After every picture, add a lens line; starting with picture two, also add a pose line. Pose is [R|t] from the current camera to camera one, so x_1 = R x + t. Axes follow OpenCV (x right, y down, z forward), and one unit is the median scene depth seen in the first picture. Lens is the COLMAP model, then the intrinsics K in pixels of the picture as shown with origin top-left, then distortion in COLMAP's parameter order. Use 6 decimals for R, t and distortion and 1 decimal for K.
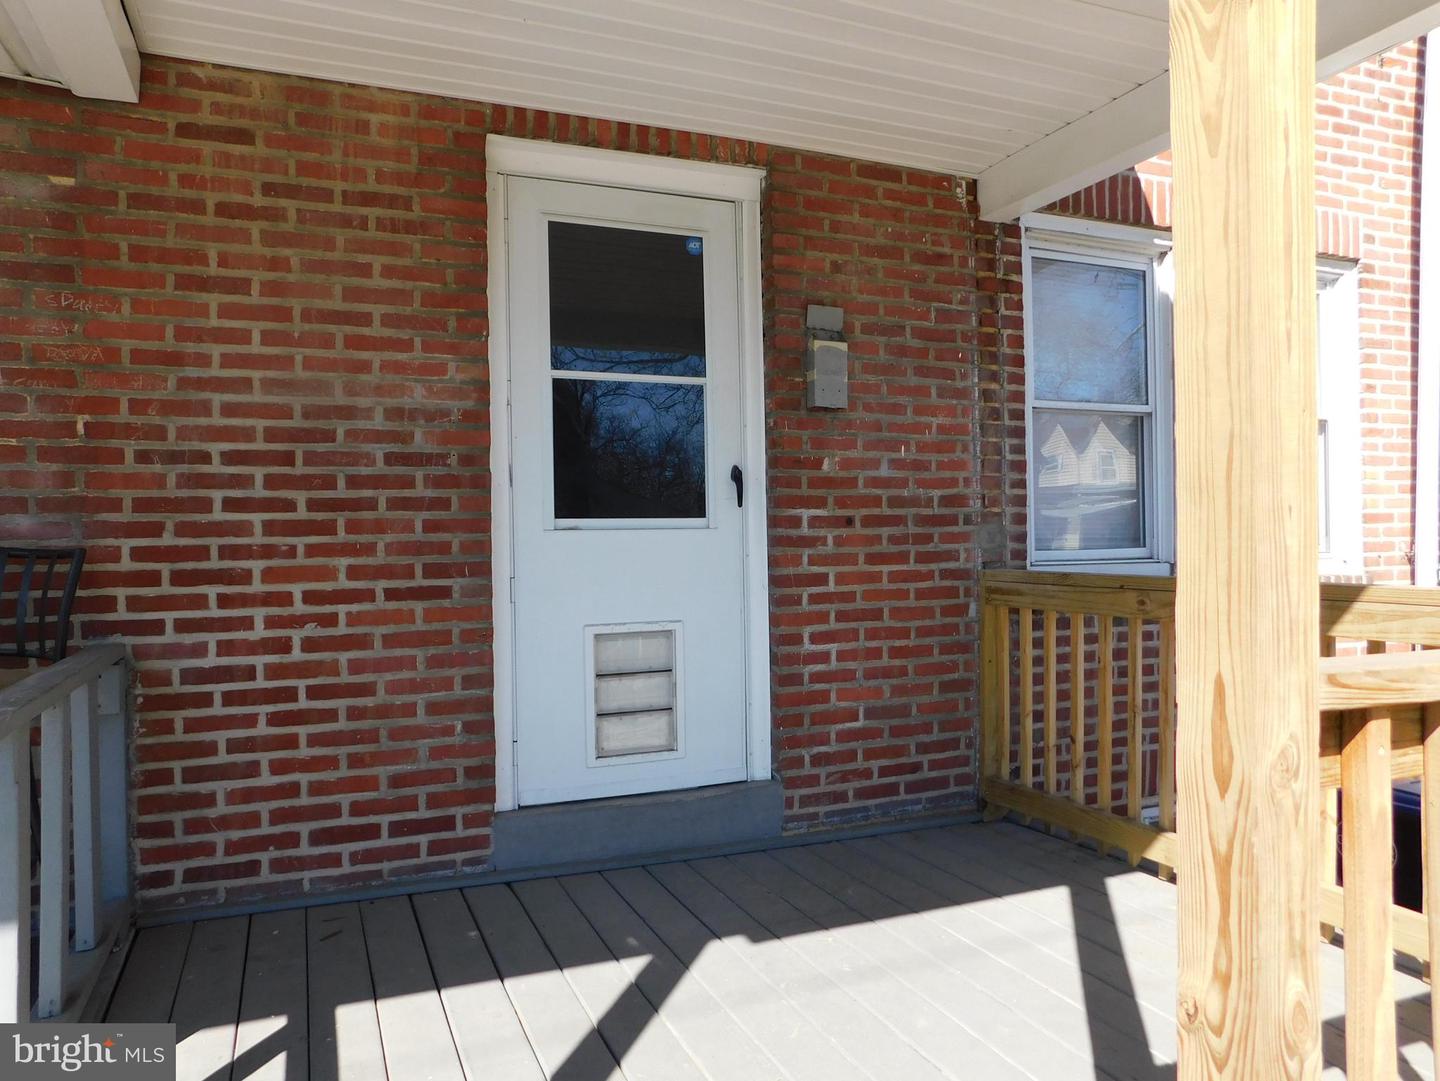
lens RADIAL K [[954.3, 0, 714.0], [0, 954.3, 540.5], [0, 0, 1]] dist [-0.074076, 0.070812]
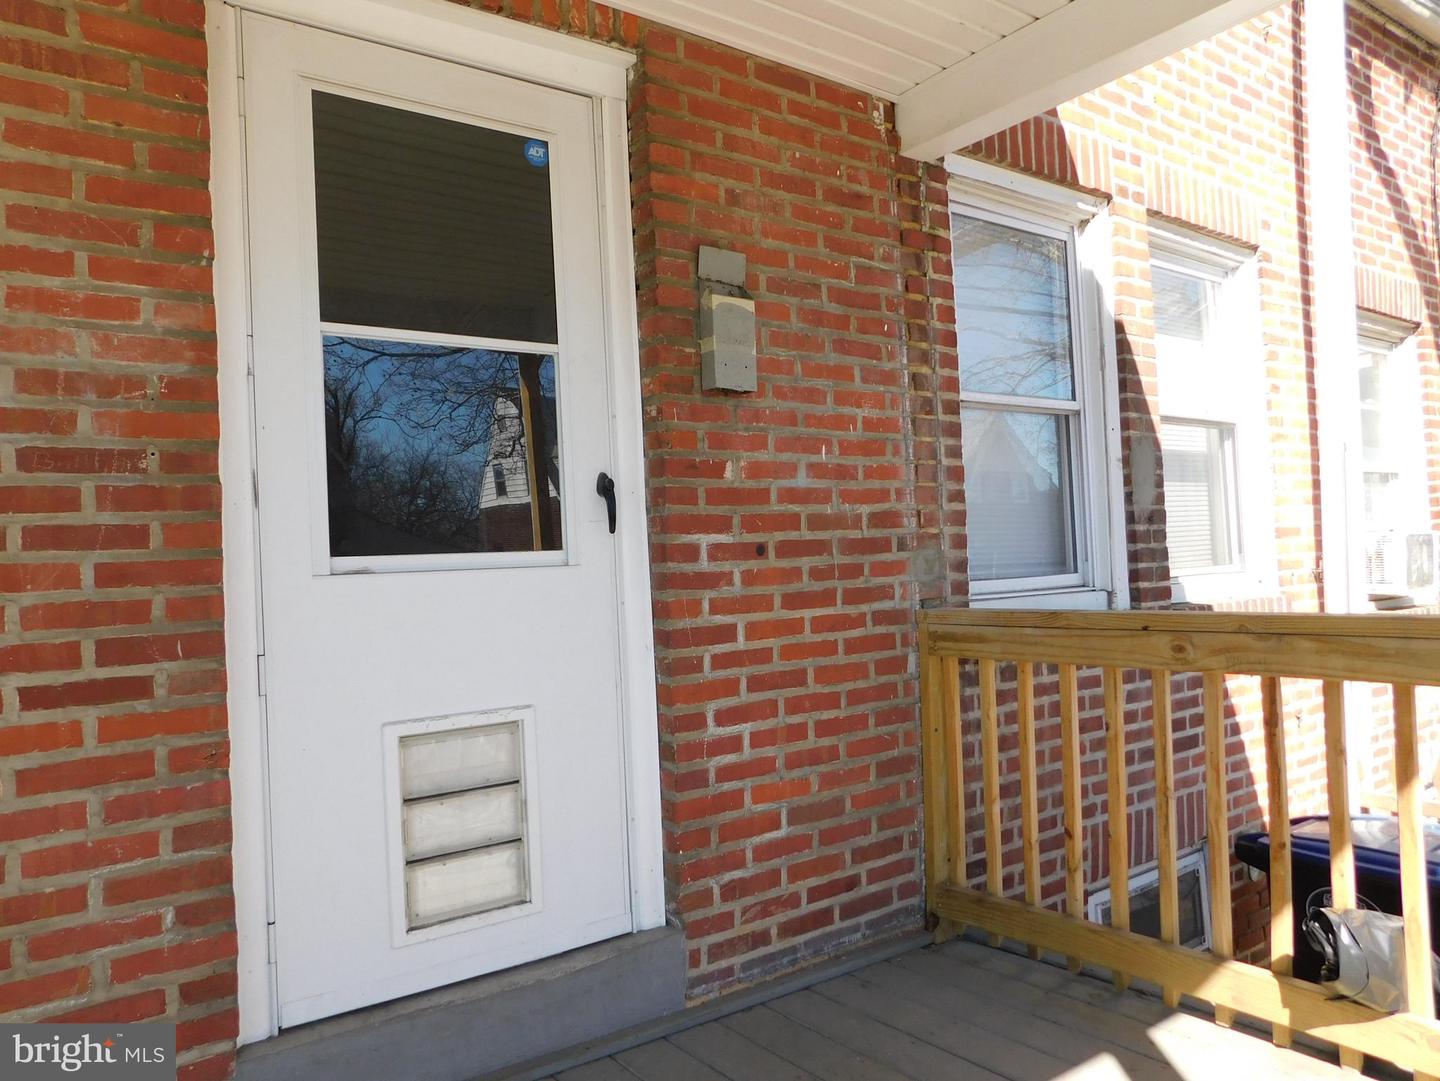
lens RADIAL K [[1013.4, 0, 720.0], [0, 1013.4, 540.5], [0, 0, 1]] dist [-0.062542, 0.053800]
pose [[0.972162, -0.022517, 0.233227, -0.065237], [0.030102, 0.999126, -0.029015, -0.006164], [-0.232370, 0.035228, 0.971989, 0.267490]]
